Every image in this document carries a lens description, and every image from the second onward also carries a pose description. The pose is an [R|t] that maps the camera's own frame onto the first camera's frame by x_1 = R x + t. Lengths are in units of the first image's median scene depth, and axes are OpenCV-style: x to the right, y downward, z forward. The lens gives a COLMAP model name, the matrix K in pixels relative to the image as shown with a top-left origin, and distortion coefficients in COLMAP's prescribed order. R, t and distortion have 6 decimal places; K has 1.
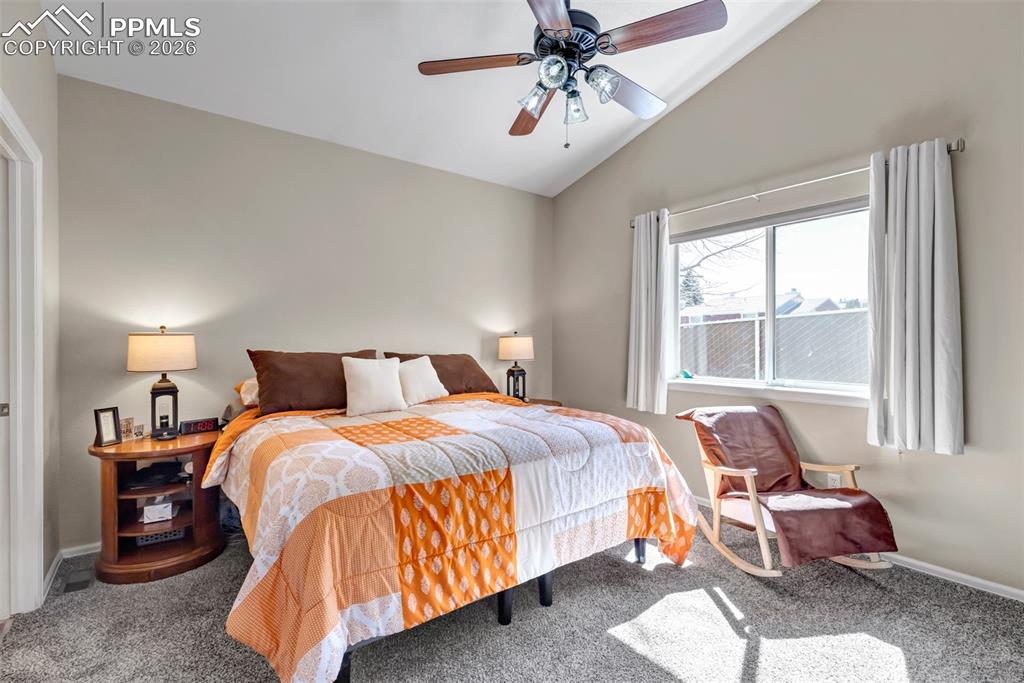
lens RADIAL K [[467.7, 0, 509.9], [0, 467.7, 341.7], [0, 0, 1]] dist [0.000797, 0.000290]
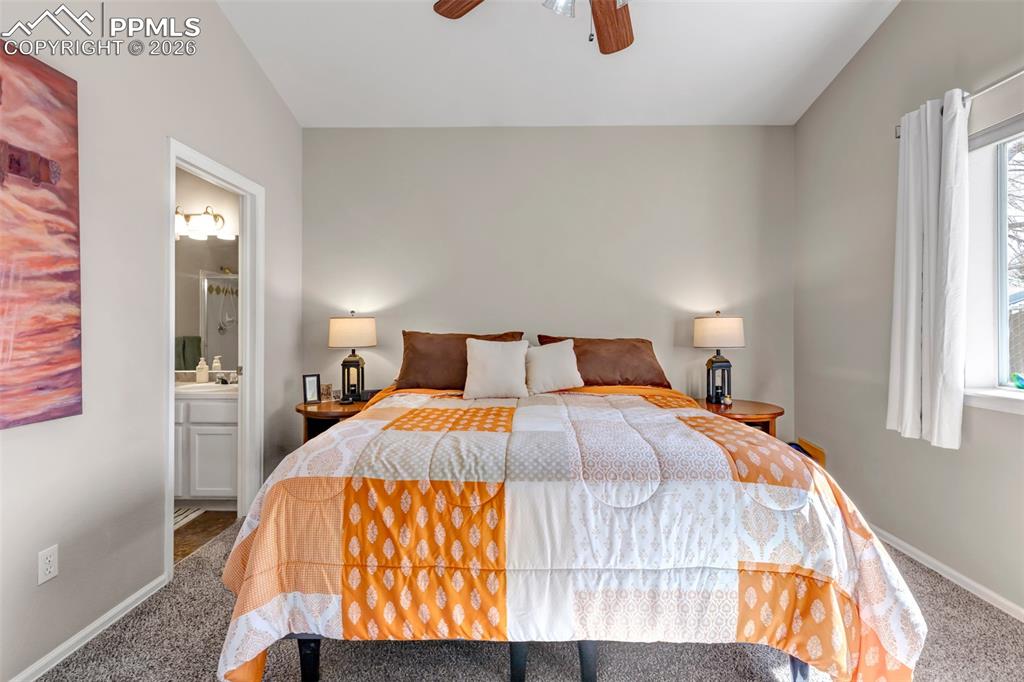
lens RADIAL K [[469.6, 0, 514.3], [0, 469.6, 327.6], [0, 0, 1]] dist [0.000729, -0.000001]
pose [[0.790464, -0.000085, -0.612509, 0.493431], [-0.001769, 0.999996, -0.002422, 0.018048], [0.612506, 0.002998, 0.790460, 0.413828]]
